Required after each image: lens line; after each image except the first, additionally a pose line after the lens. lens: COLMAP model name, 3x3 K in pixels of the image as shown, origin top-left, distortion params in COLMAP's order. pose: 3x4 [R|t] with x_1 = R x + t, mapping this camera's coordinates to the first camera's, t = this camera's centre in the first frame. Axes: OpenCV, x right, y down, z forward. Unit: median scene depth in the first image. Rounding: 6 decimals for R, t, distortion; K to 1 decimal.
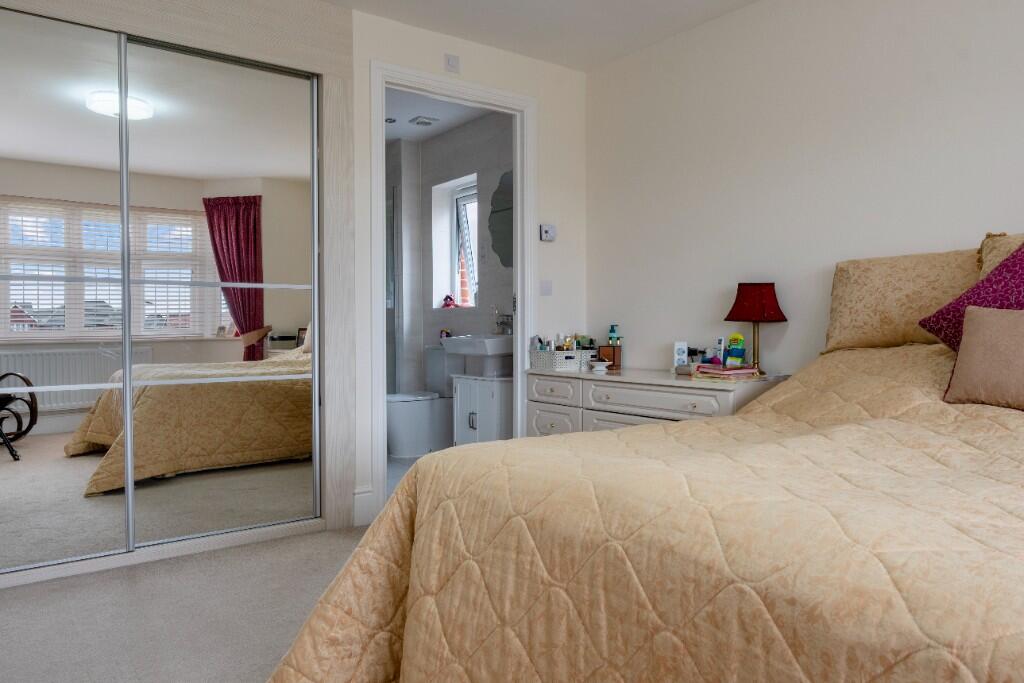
lens RADIAL K [[726.0, 0, 512.0], [0, 726.0, 341.5], [0, 0, 1]] dist [-0.000590, -0.000439]
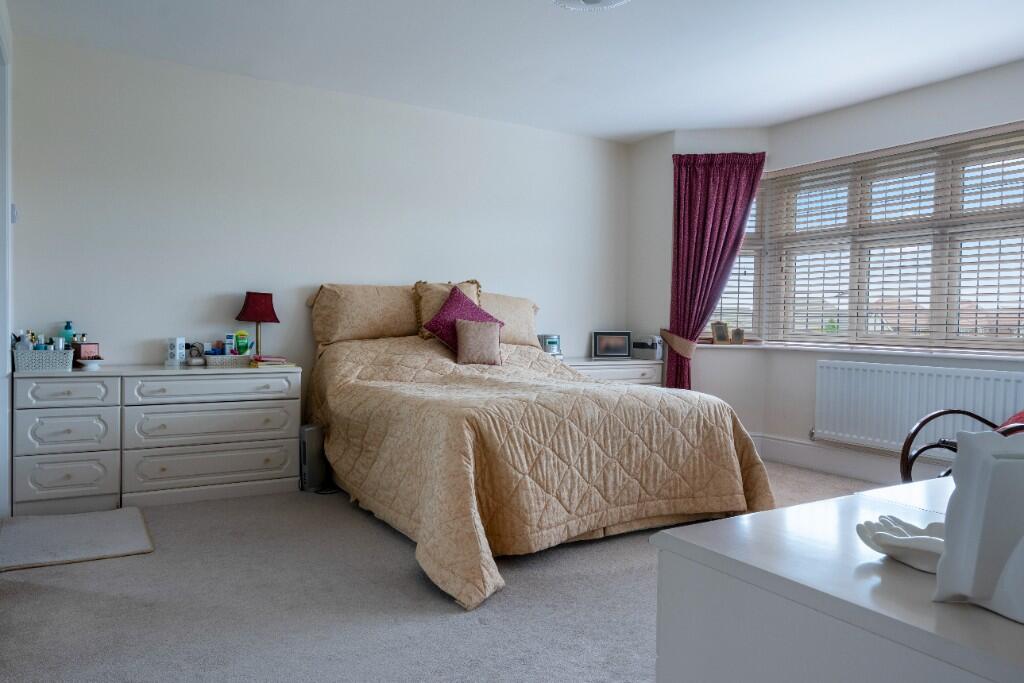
lens RADIAL K [[726.0, 0, 512.0], [0, 726.0, 341.5], [0, 0, 1]] dist [-0.000590, -0.000439]
pose [[0.105325, -0.022223, 0.994190, -0.828626], [0.003792, 0.999752, 0.021946, -0.016244], [-0.994431, 0.001458, 0.105383, 0.348901]]
